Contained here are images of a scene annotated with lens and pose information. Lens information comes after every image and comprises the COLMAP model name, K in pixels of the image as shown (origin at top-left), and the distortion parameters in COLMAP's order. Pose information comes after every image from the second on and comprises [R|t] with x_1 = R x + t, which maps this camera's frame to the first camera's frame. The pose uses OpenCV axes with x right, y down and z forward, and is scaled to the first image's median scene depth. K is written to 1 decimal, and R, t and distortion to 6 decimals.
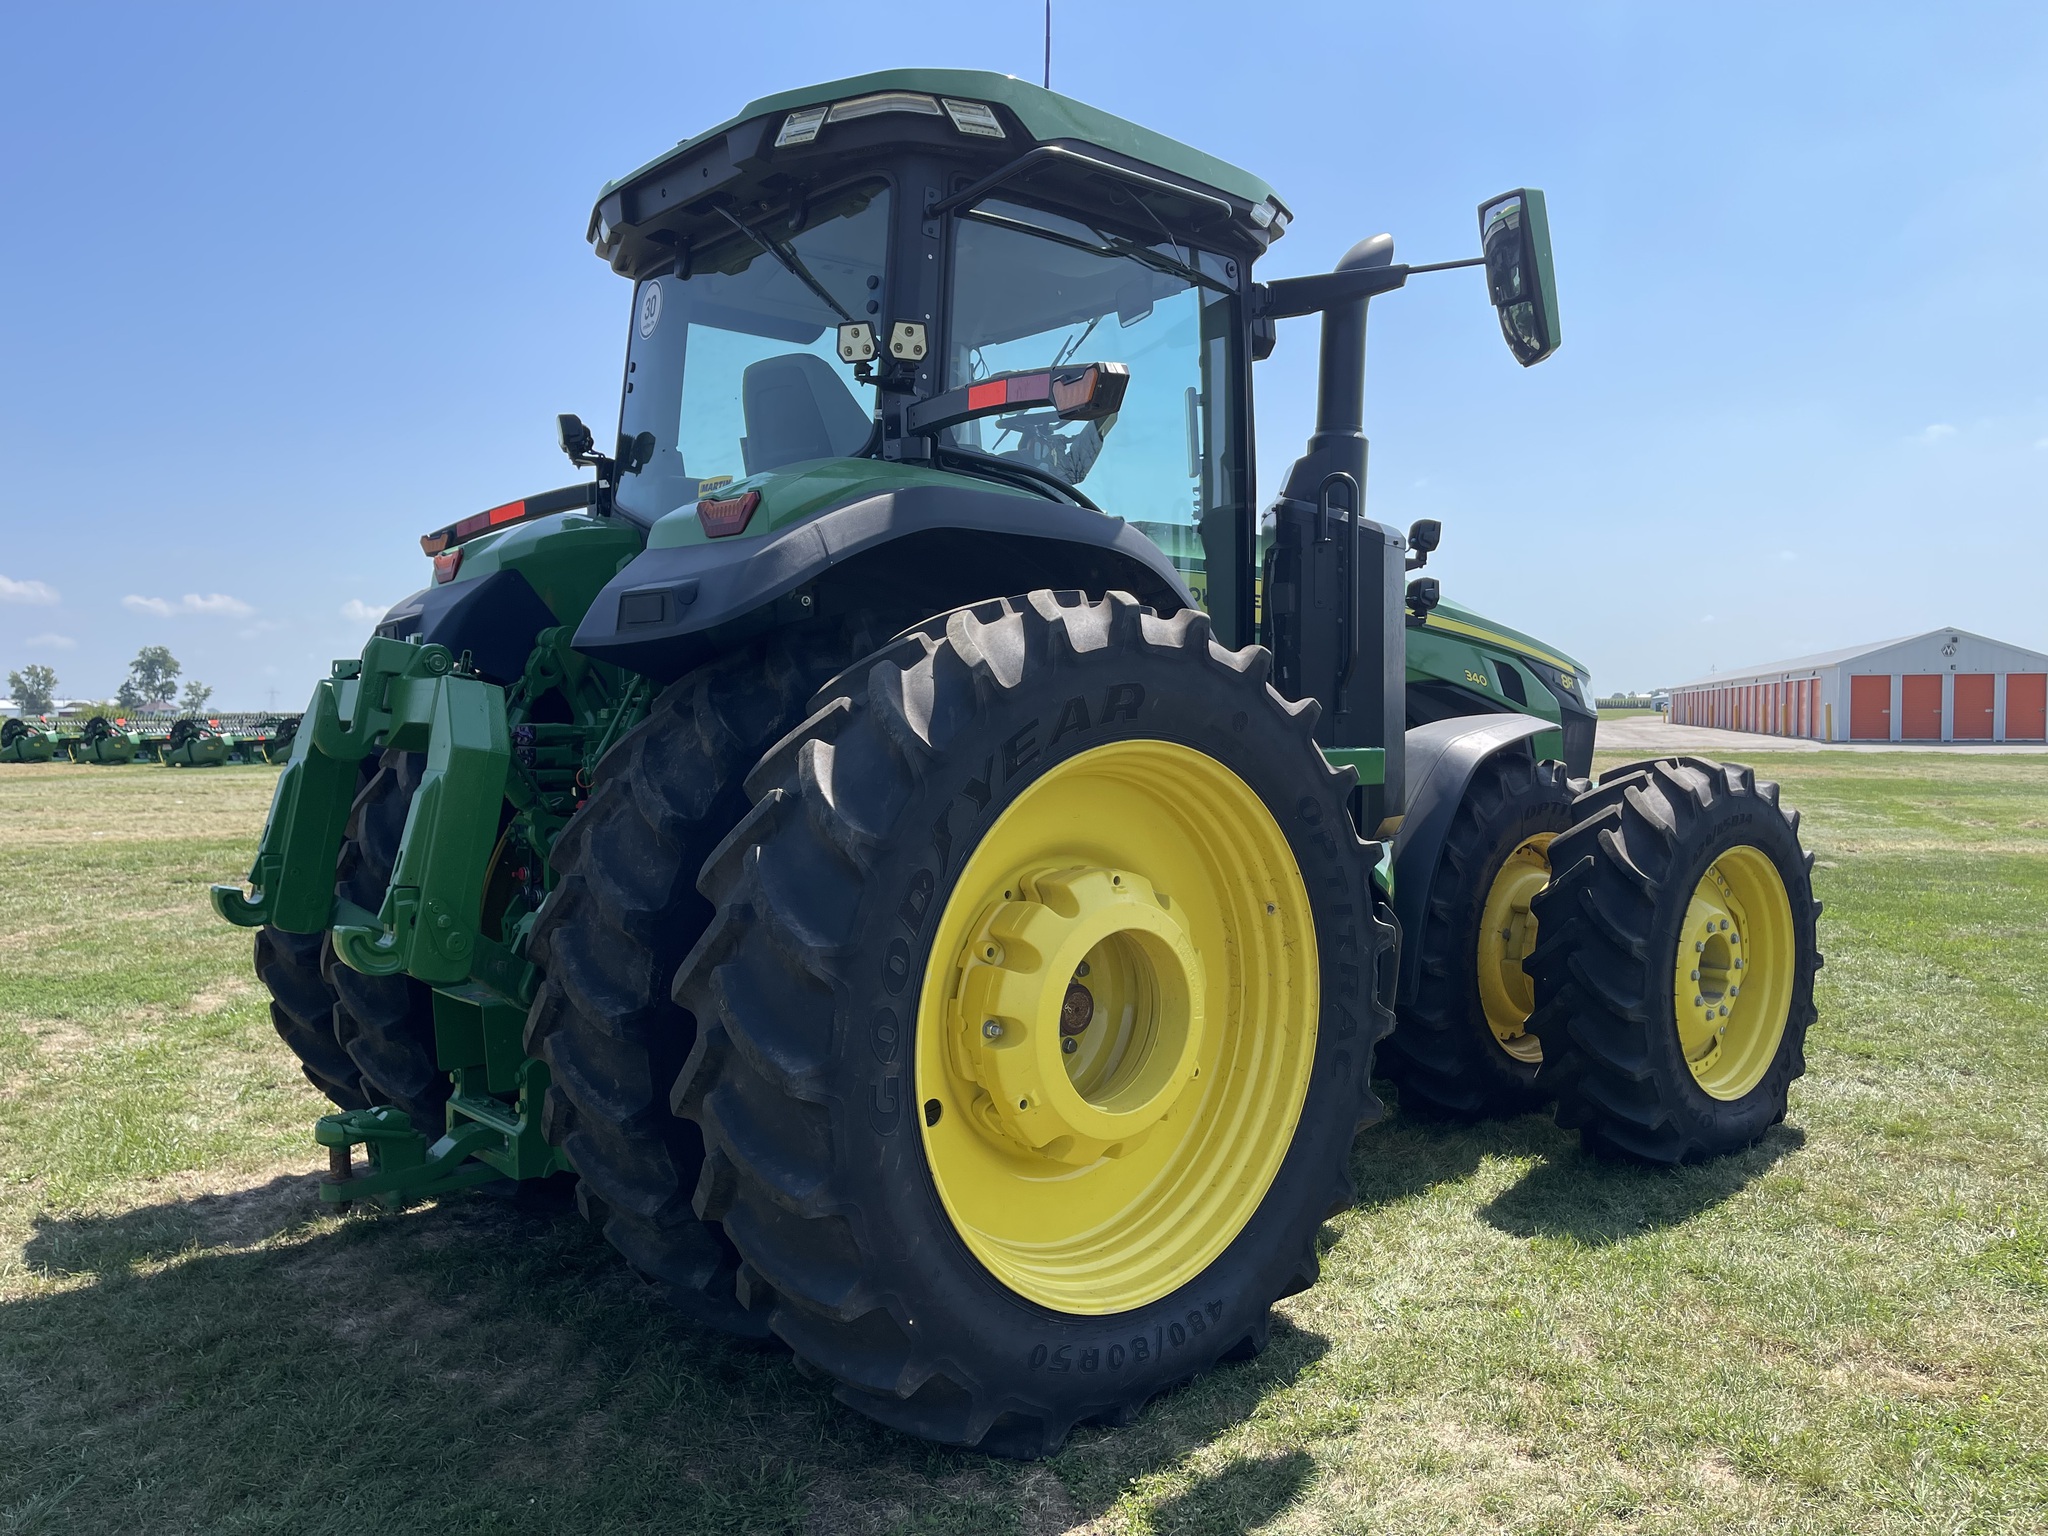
lens RADIAL K [[1523.4, 0, 1041.4], [0, 1523.4, 769.1], [0, 0, 1]] dist [0.078649, -0.106521]
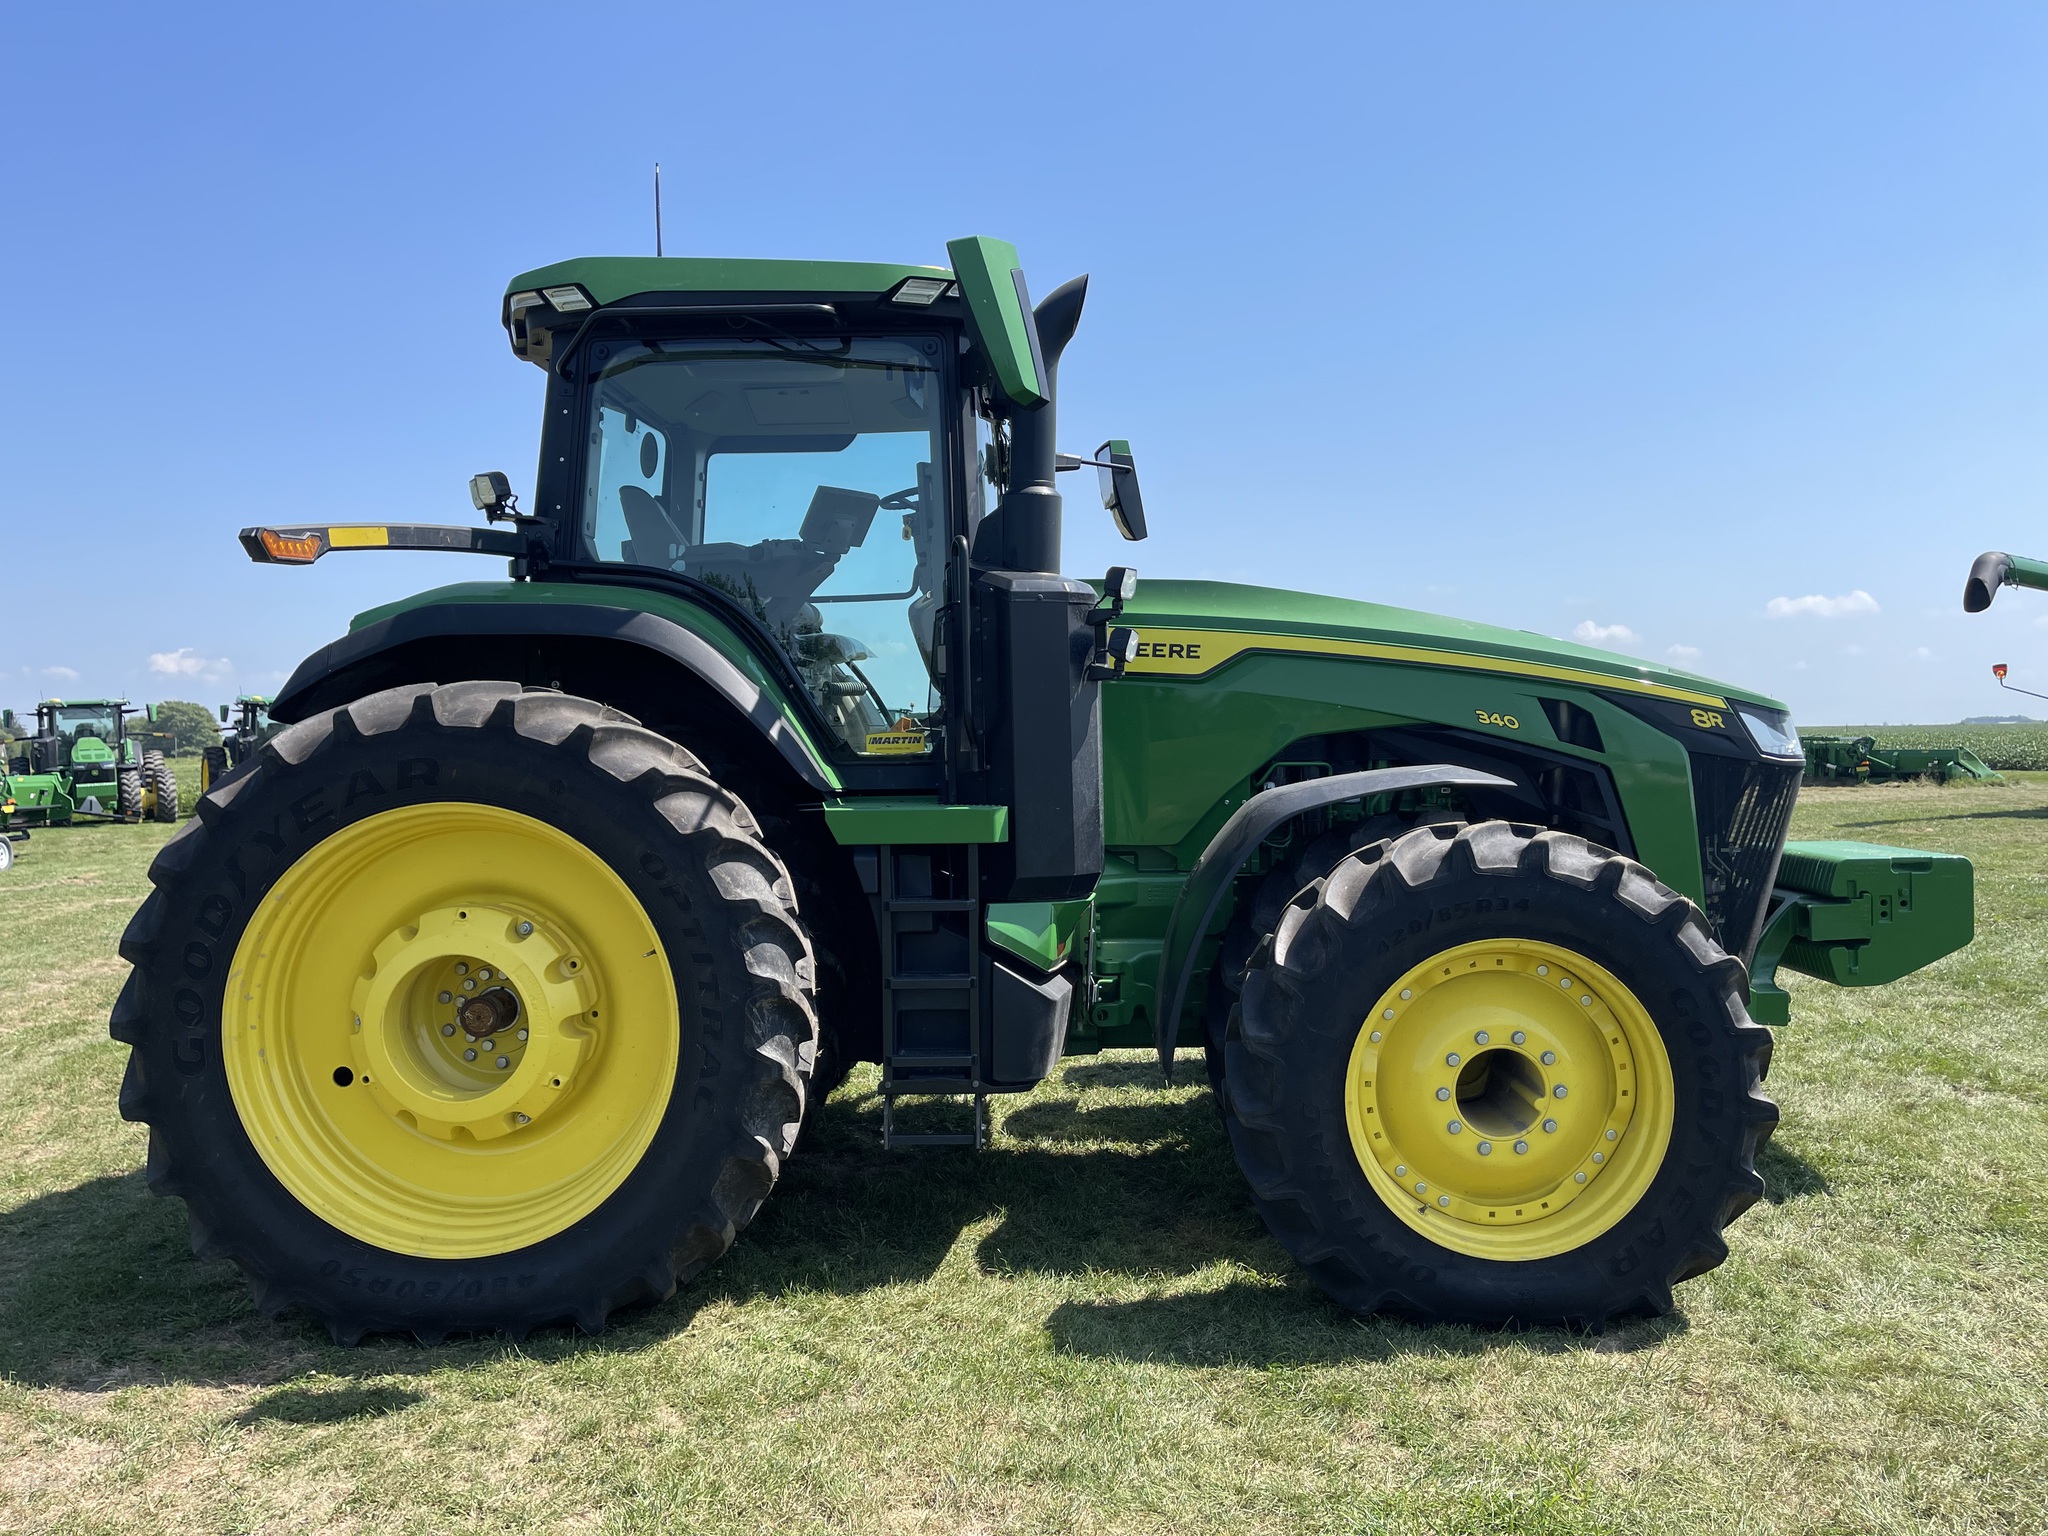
lens RADIAL K [[1509.8, 0, 1051.8], [0, 1509.8, 775.6], [0, 0, 1]] dist [0.033400, -0.002337]
pose [[0.734113, 0.008950, -0.678968, 1.153066], [-0.013197, 0.999912, -0.001088, -0.042116], [0.678899, 0.009760, 0.734167, 0.388248]]
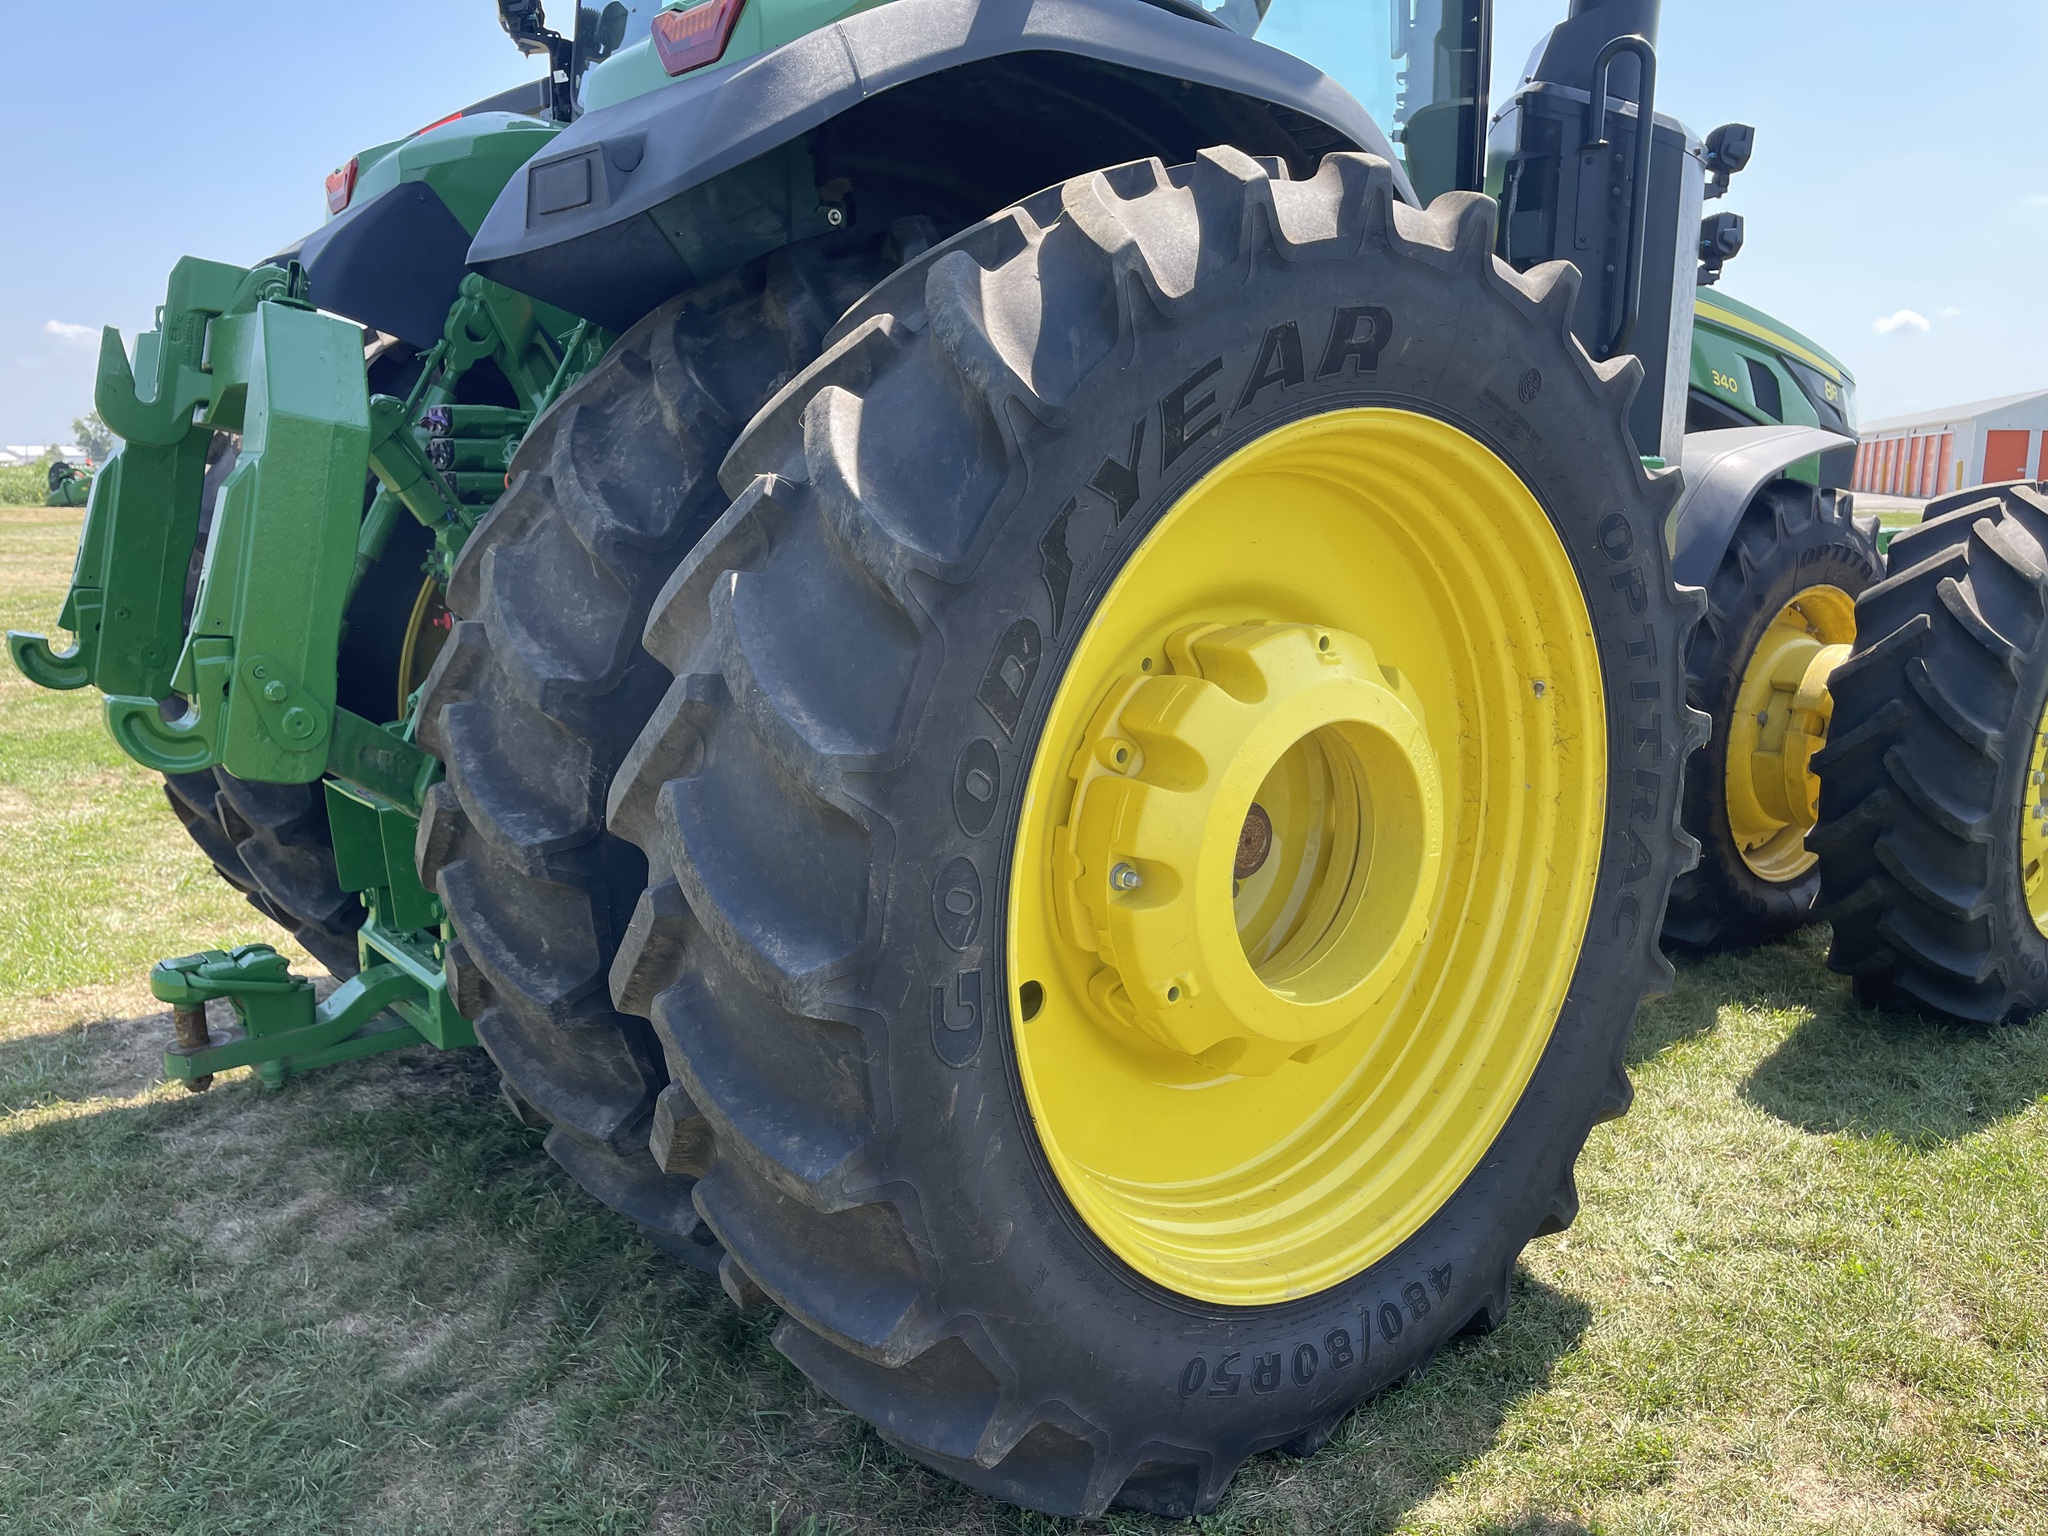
lens RADIAL K [[1523.4, 0, 1041.4], [0, 1523.4, 769.1], [0, 0, 1]] dist [0.078649, -0.106521]
pose [[0.999081, 0.015704, -0.039884, -0.037617], [-0.009339, 0.987867, 0.155024, 0.026107], [0.041835, -0.154509, 0.987105, 0.342140]]
